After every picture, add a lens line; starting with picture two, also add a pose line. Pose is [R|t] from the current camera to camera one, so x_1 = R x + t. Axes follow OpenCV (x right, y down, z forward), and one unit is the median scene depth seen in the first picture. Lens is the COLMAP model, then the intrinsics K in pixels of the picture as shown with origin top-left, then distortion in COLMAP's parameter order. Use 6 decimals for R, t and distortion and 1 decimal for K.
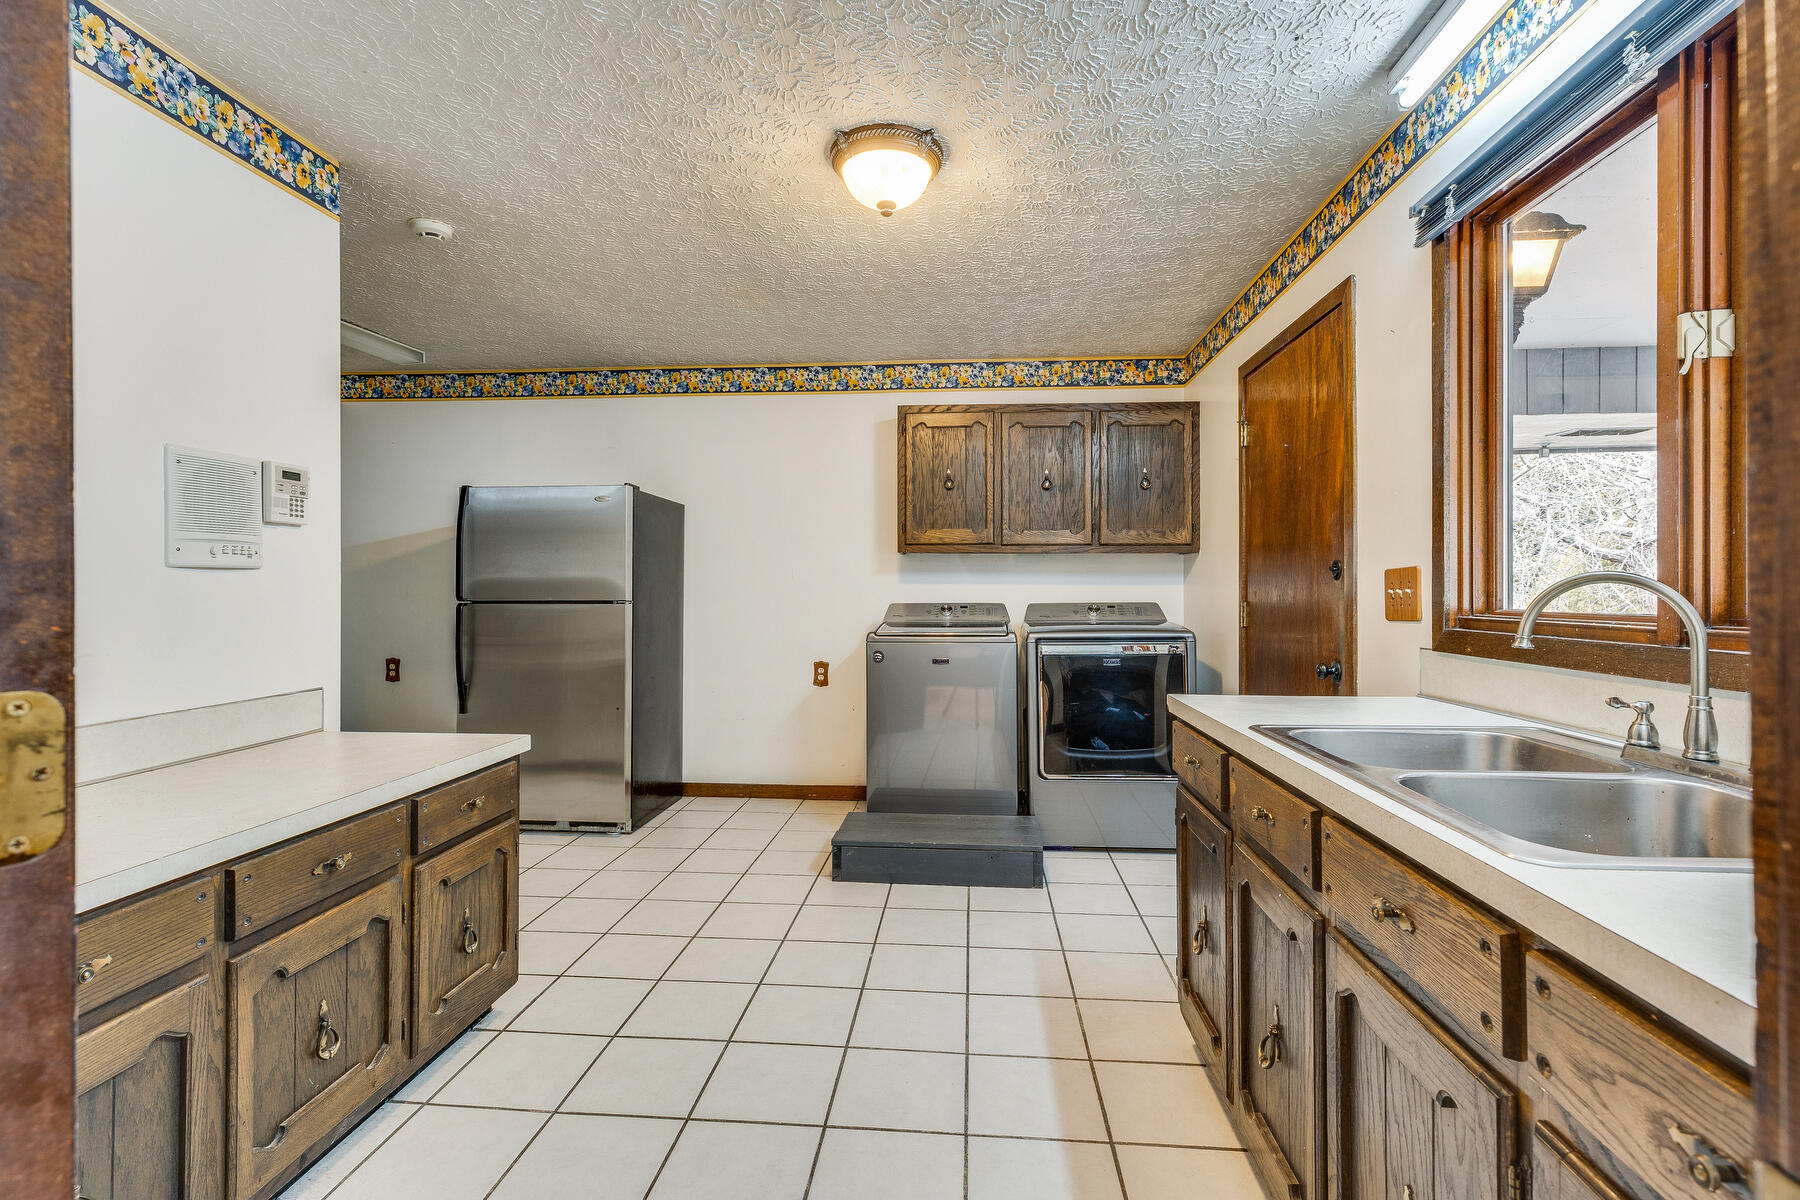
lens RADIAL K [[811.7, 0, 899.4], [0, 811.7, 588.3], [0, 0, 1]] dist [0.000529, -0.000029]
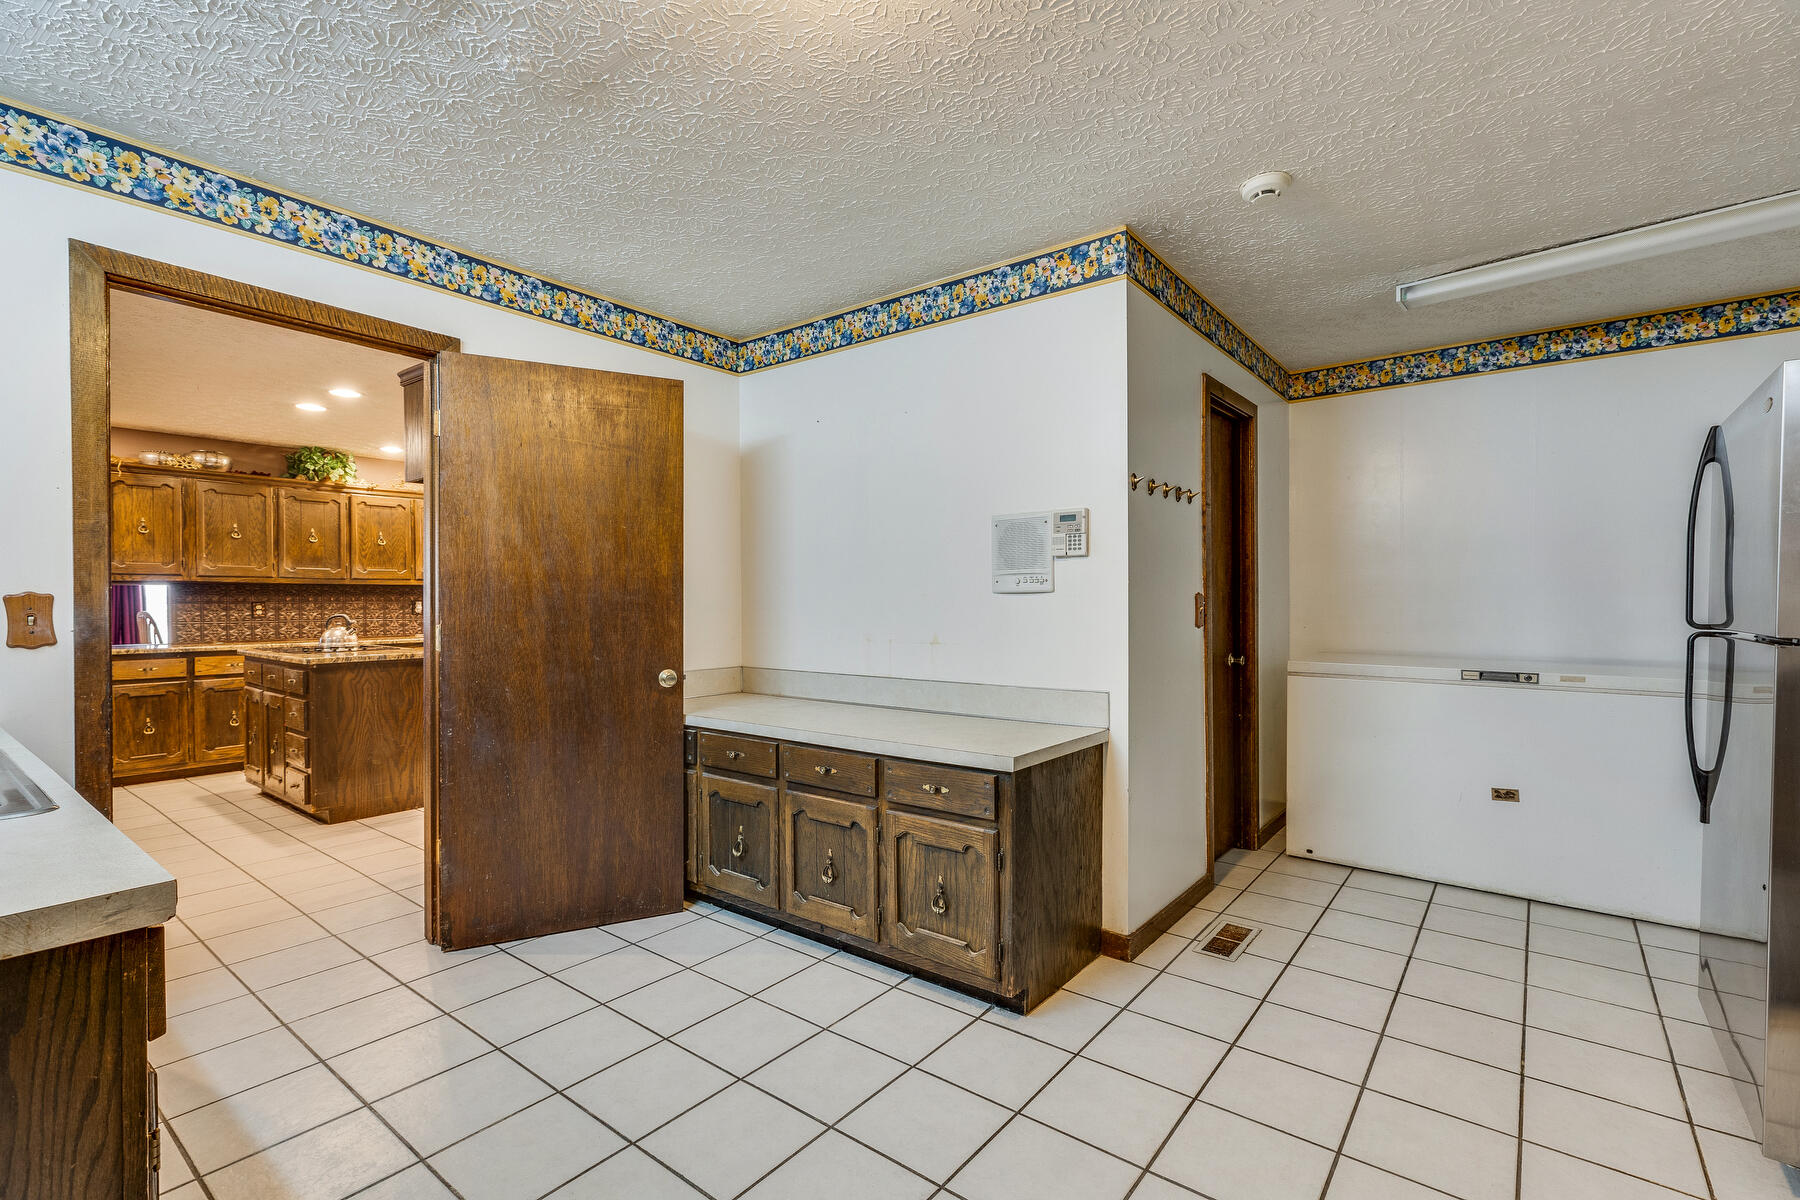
lens RADIAL K [[811.7, 0, 899.7], [0, 811.7, 610.4], [0, 0, 1]] dist [0.000529, -0.000029]
pose [[-0.547187, 0.010070, -0.836950, 0.473685], [0.001927, 0.999940, 0.010771, -0.008549], [0.837008, 0.004281, -0.547173, 1.531293]]
